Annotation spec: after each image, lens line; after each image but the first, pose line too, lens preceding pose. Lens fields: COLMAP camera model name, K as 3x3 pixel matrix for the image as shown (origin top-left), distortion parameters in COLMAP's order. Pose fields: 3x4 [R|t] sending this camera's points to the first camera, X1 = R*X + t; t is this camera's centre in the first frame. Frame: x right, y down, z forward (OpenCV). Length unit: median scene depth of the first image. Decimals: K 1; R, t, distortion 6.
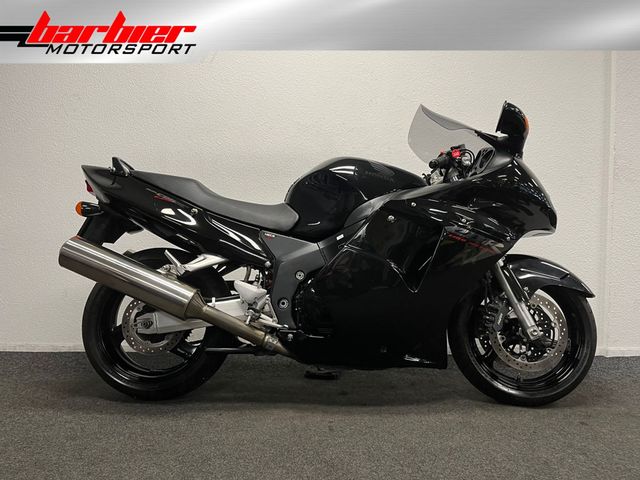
lens RADIAL K [[482.0, 0, 318.0], [0, 482.0, 238.8], [0, 0, 1]] dist [0.036404, -0.011363]
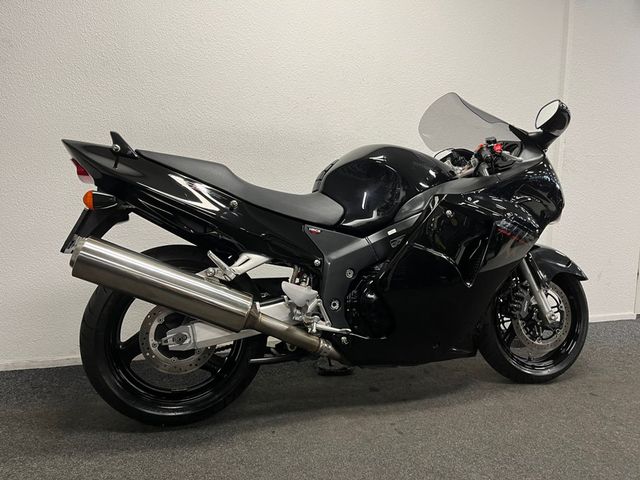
lens RADIAL K [[482.0, 0, 322.5], [0, 482.0, 239.8], [0, 0, 1]] dist [0.036404, -0.011363]
pose [[0.949536, -0.019082, 0.313077, -0.371635], [-0.002718, 0.997610, 0.069047, -0.051483], [-0.313647, -0.066414, 0.947214, 0.141034]]
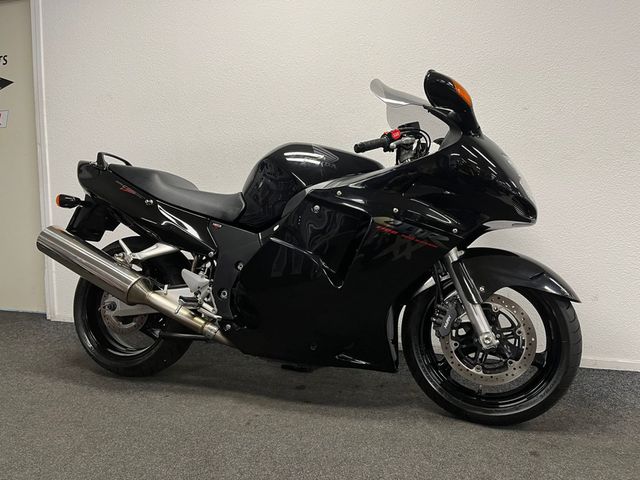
lens RADIAL K [[482.0, 0, 320.9], [0, 482.0, 241.6], [0, 0, 1]] dist [0.036404, -0.011363]
pose [[0.954800, 0.013971, -0.296920, 0.408854], [-0.000808, 0.999013, 0.044410, -0.018211], [0.297247, -0.042162, 0.953869, 0.105031]]
